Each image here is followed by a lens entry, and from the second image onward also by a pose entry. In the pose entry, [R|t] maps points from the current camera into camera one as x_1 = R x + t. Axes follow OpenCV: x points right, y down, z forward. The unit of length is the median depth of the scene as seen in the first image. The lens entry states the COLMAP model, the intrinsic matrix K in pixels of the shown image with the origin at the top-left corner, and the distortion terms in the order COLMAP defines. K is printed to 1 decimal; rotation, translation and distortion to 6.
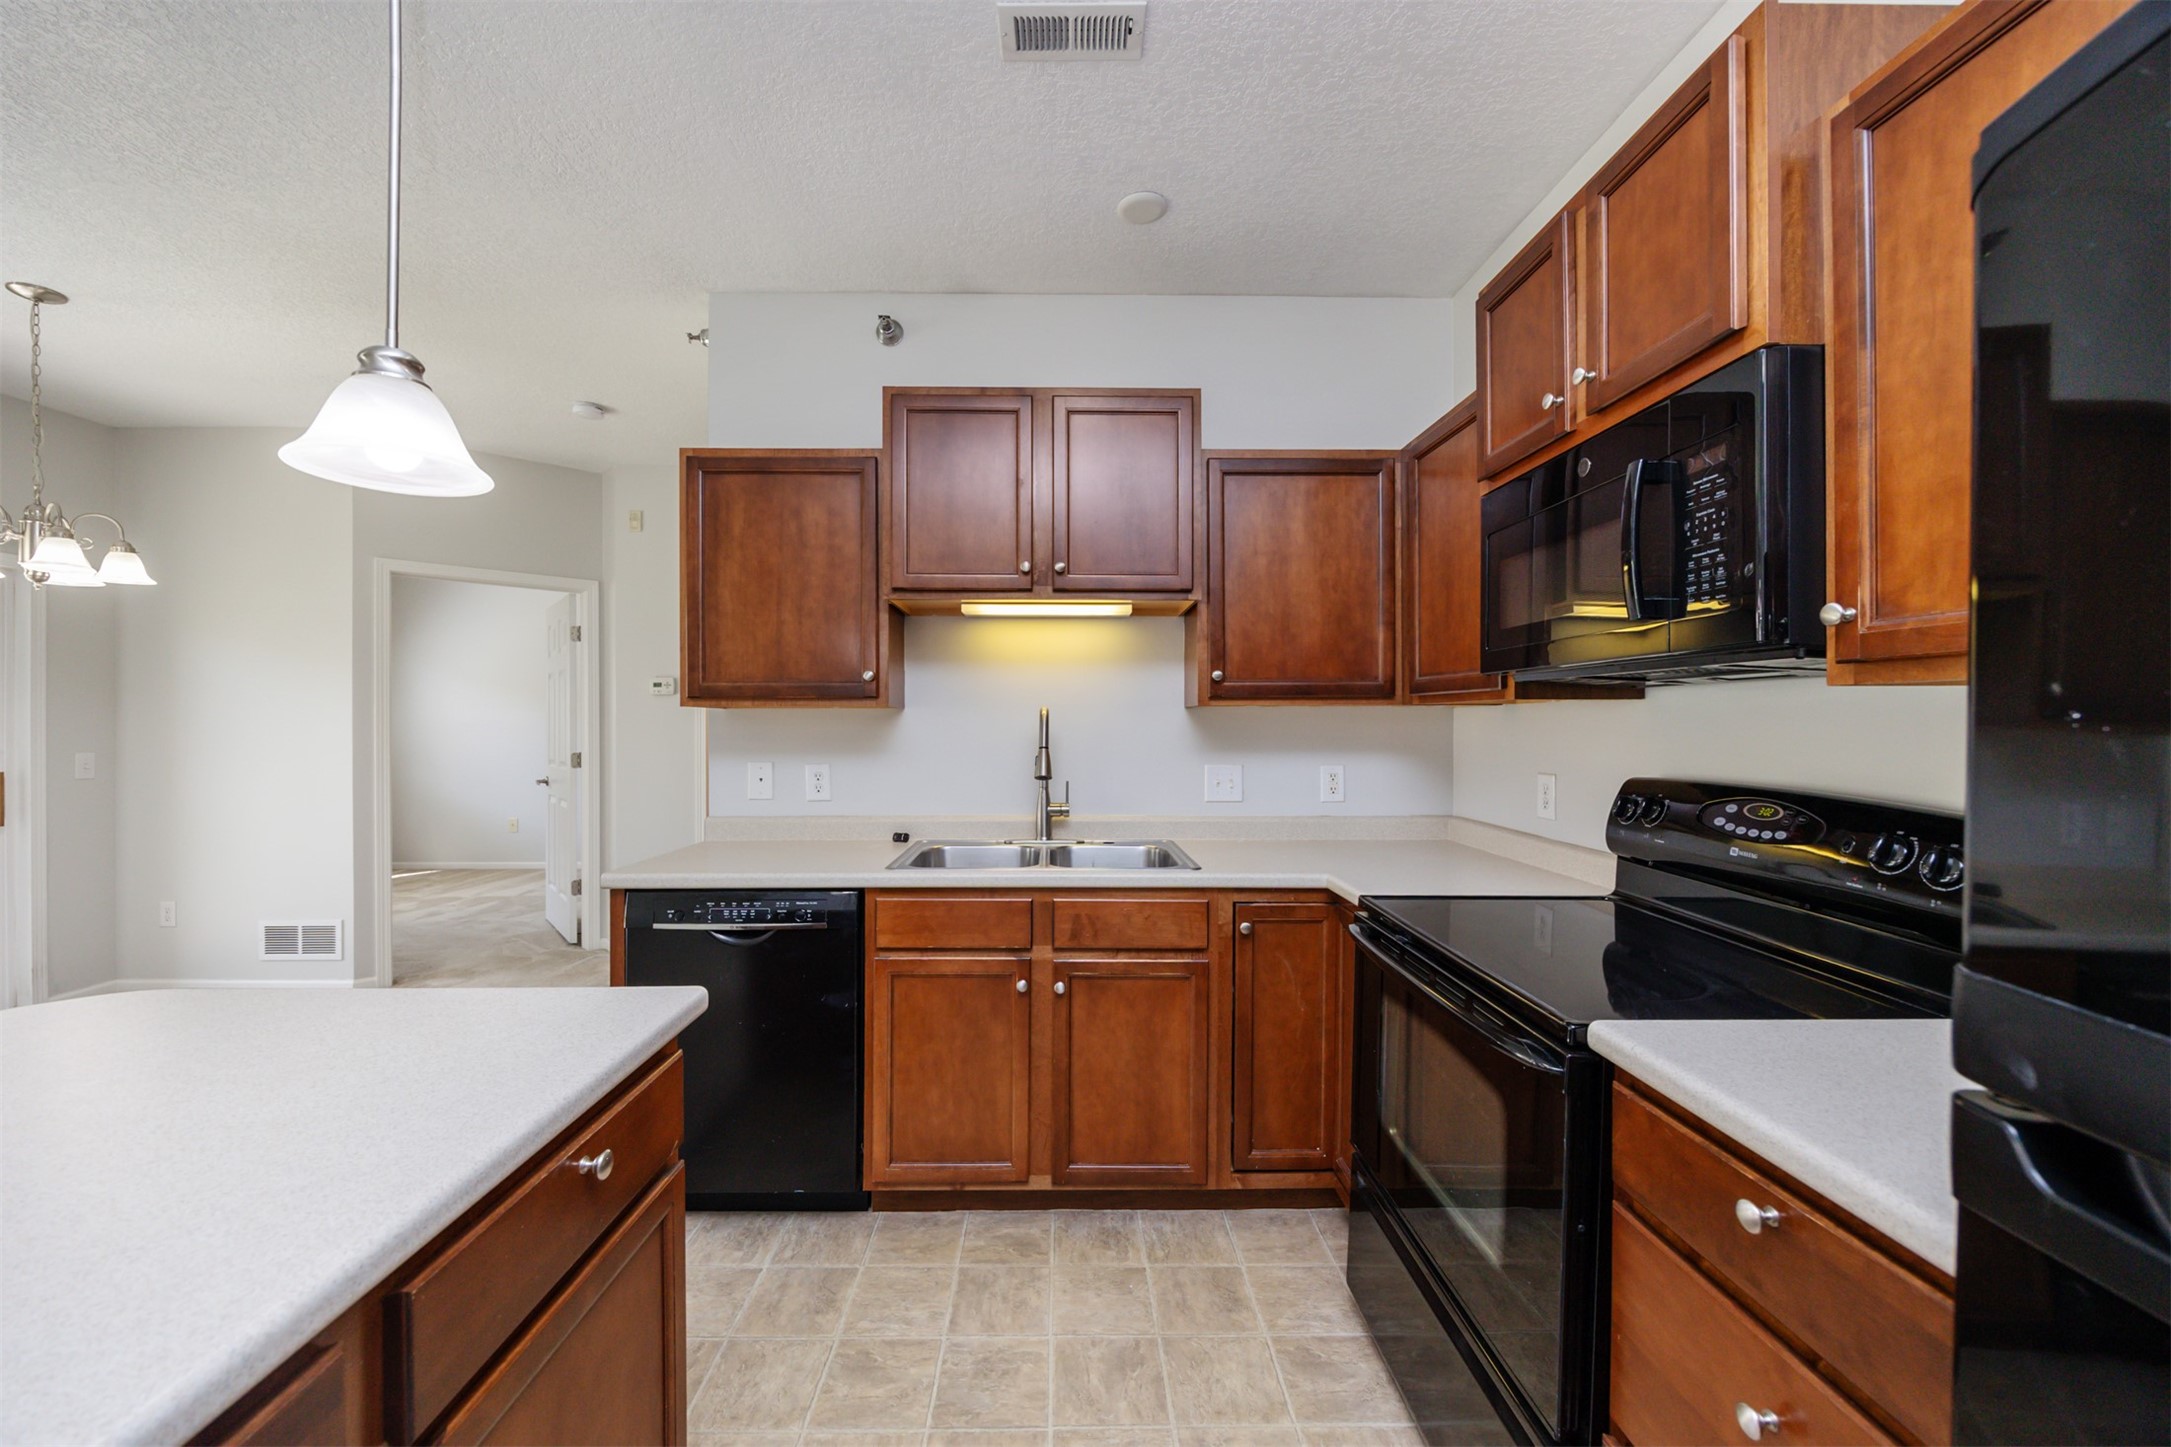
lens RADIAL K [[821.4, 0, 1057.3], [0, 821.4, 725.3], [0, 0, 1]] dist [-0.001355, -0.000054]
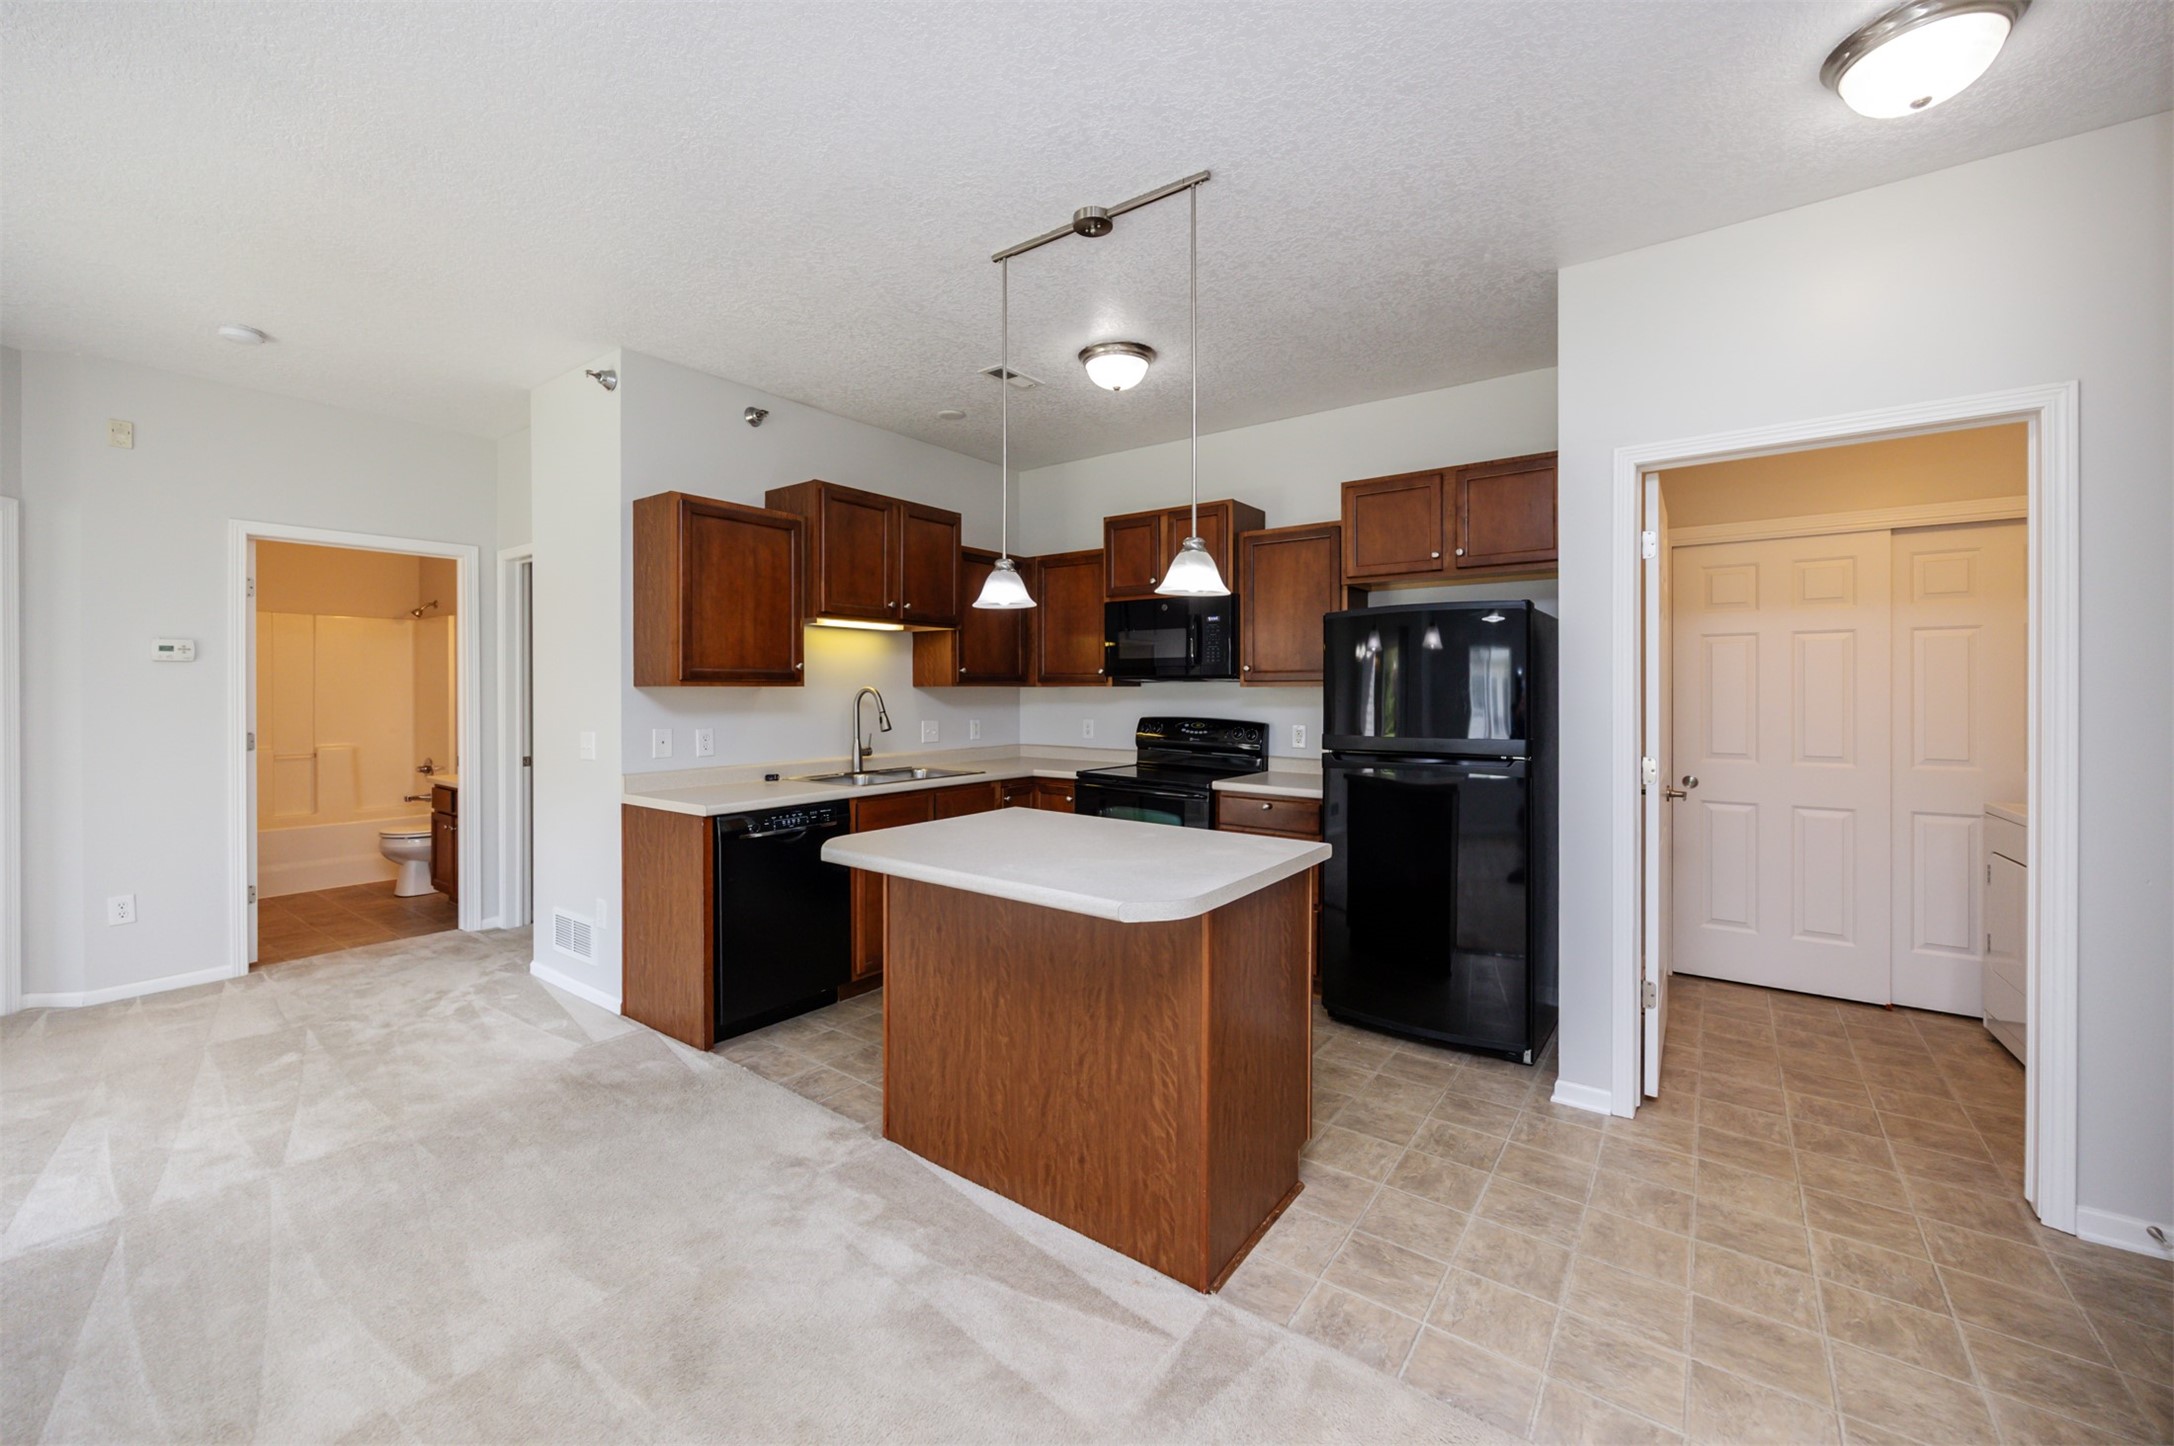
lens RADIAL K [[859.1, 0, 1073.6], [0, 859.1, 689.2], [0, 0, 1]] dist [-0.001107, -0.000384]
pose [[0.603573, -0.000273, 0.797308, -1.169138], [0.003577, 0.999991, -0.002365, -0.014050], [-0.797300, 0.004279, 0.603568, -0.339063]]
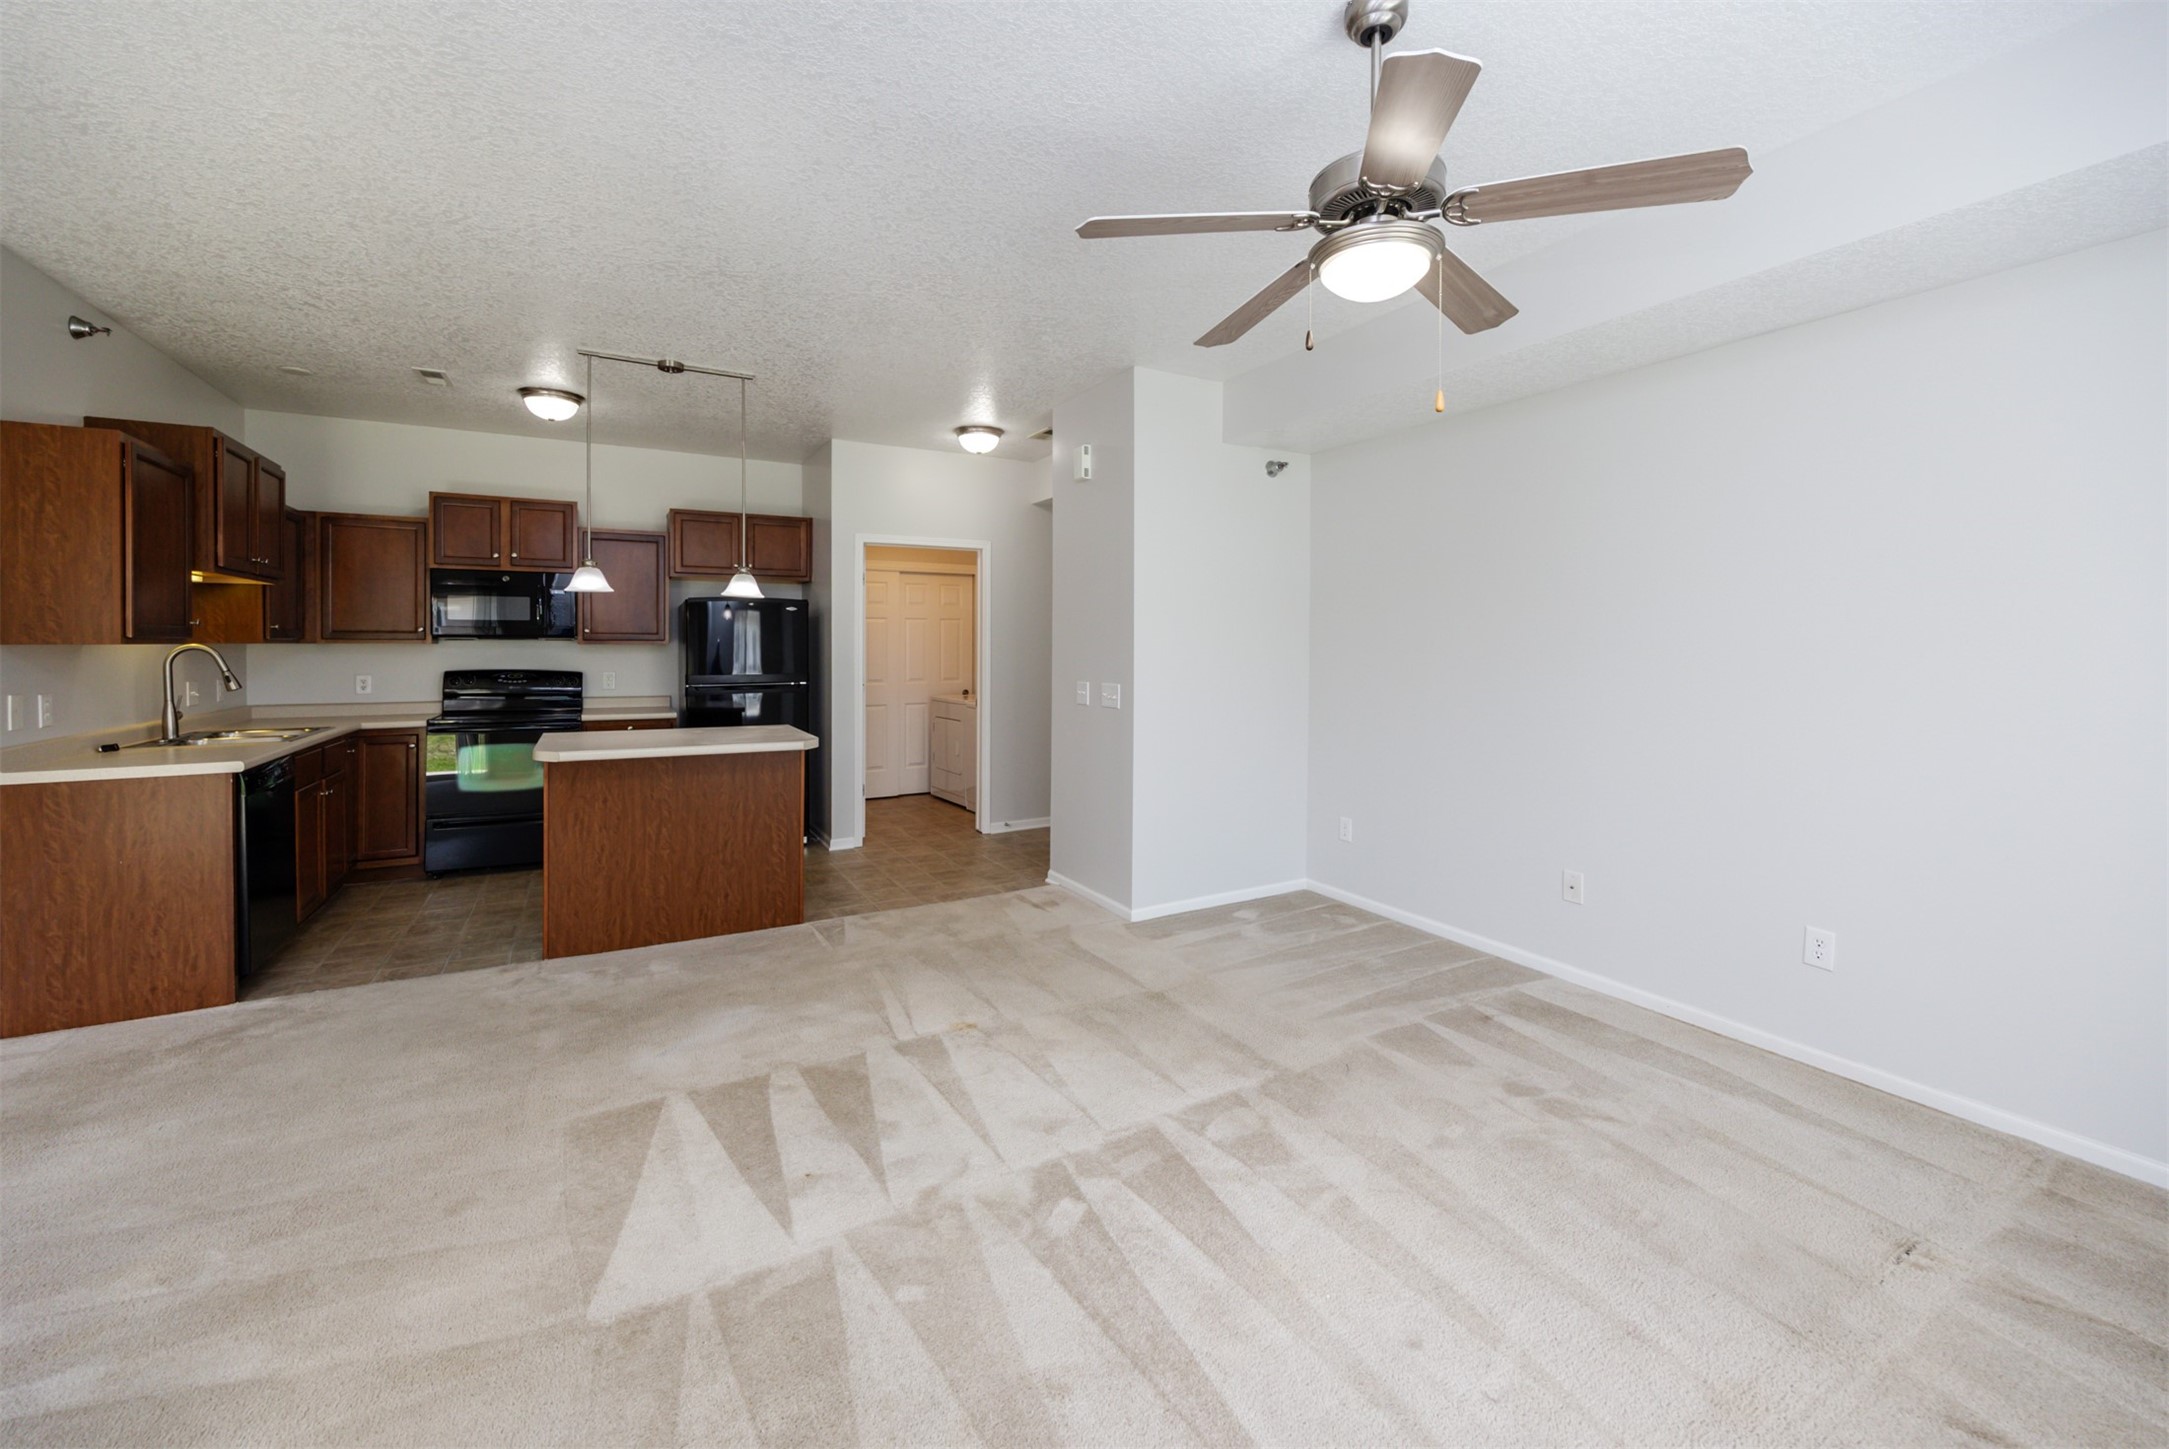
lens RADIAL K [[851.2, 0, 1093.9], [0, 851.2, 646.8], [0, 0, 1]] dist [-0.003472, -0.000828]
pose [[-0.494629, -0.004197, 0.869094, -2.234661], [0.000778, 0.999986, 0.005272, -0.026198], [-0.869104, 0.003283, -0.494619, 0.369275]]
